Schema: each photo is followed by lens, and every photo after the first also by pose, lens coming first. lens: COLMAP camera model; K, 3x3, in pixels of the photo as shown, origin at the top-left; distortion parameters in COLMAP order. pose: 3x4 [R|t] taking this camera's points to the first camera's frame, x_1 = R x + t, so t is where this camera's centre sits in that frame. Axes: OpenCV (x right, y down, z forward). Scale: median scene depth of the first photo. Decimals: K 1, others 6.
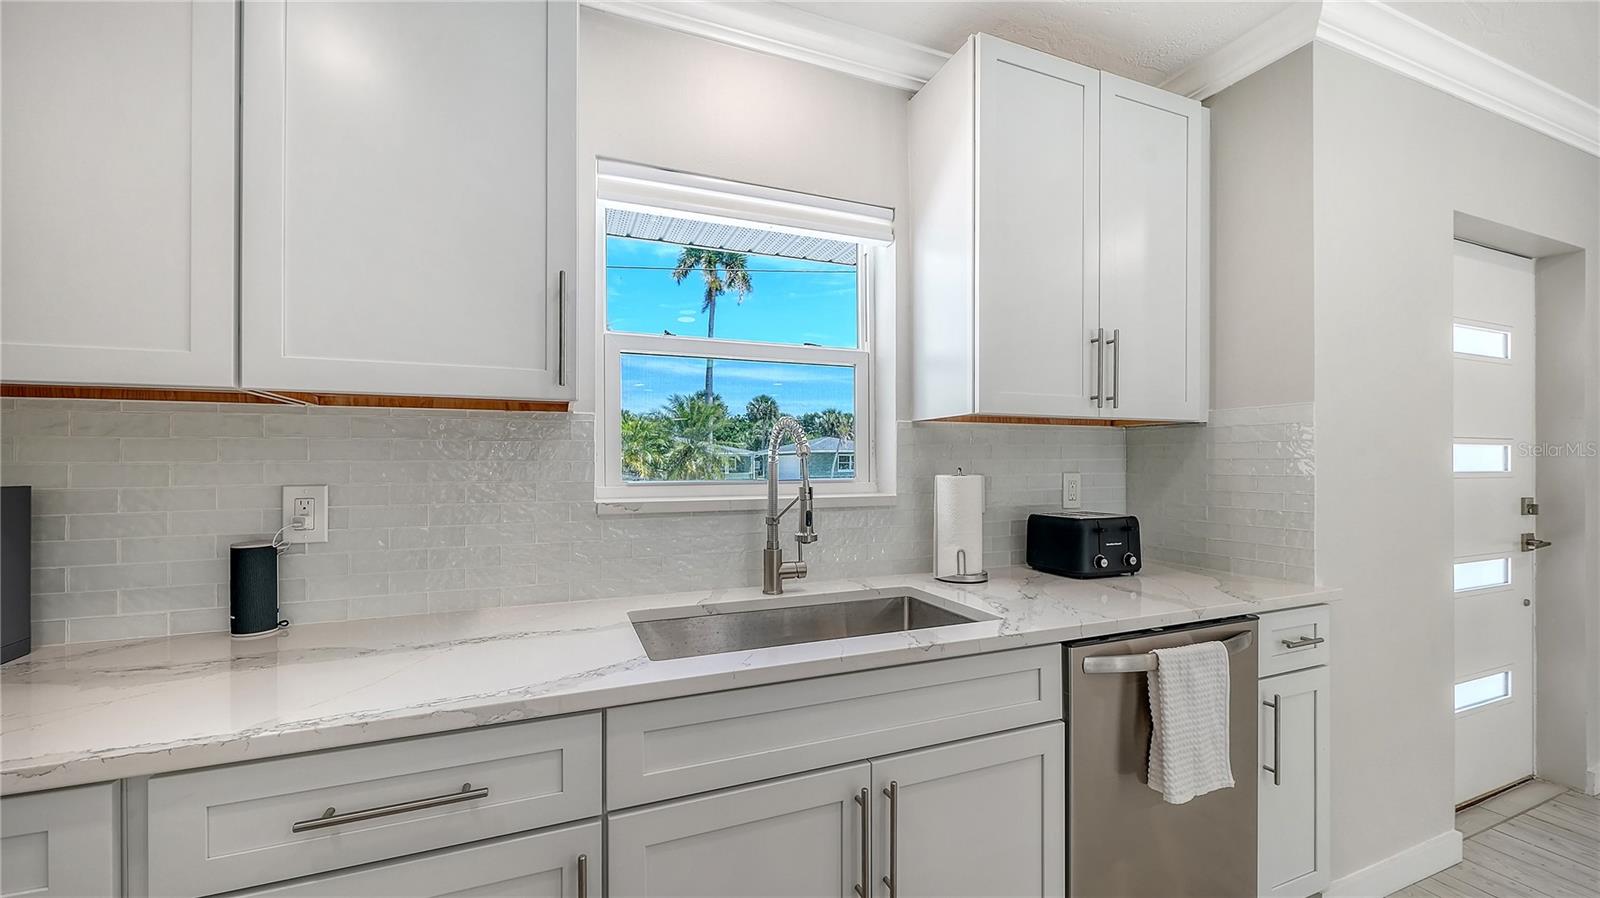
lens RADIAL K [[624.7, 0, 796.2], [0, 624.7, 458.8], [0, 0, 1]] dist [0.002412, -0.001669]
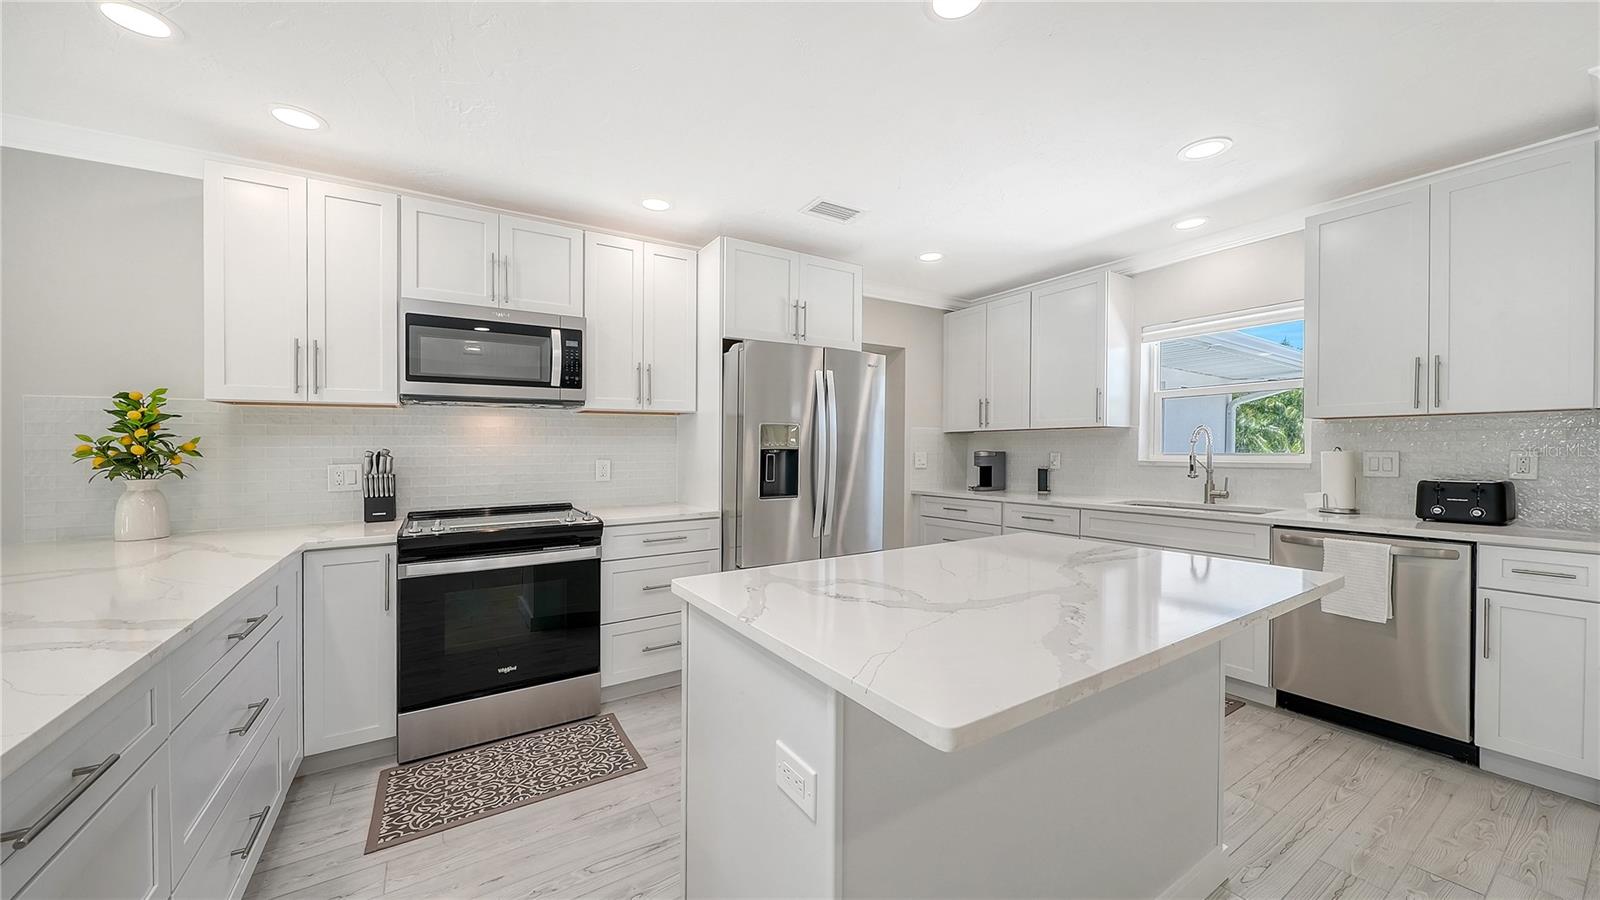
lens RADIAL K [[560.9, 0, 808.2], [0, 560.9, 445.9], [0, 0, 1]] dist [-0.004096, -0.001135]
pose [[0.191688, -0.008085, -0.981423, 2.046604], [0.004182, 0.999964, -0.007421, 0.022915], [0.981447, -0.002682, 0.191715, -0.963319]]
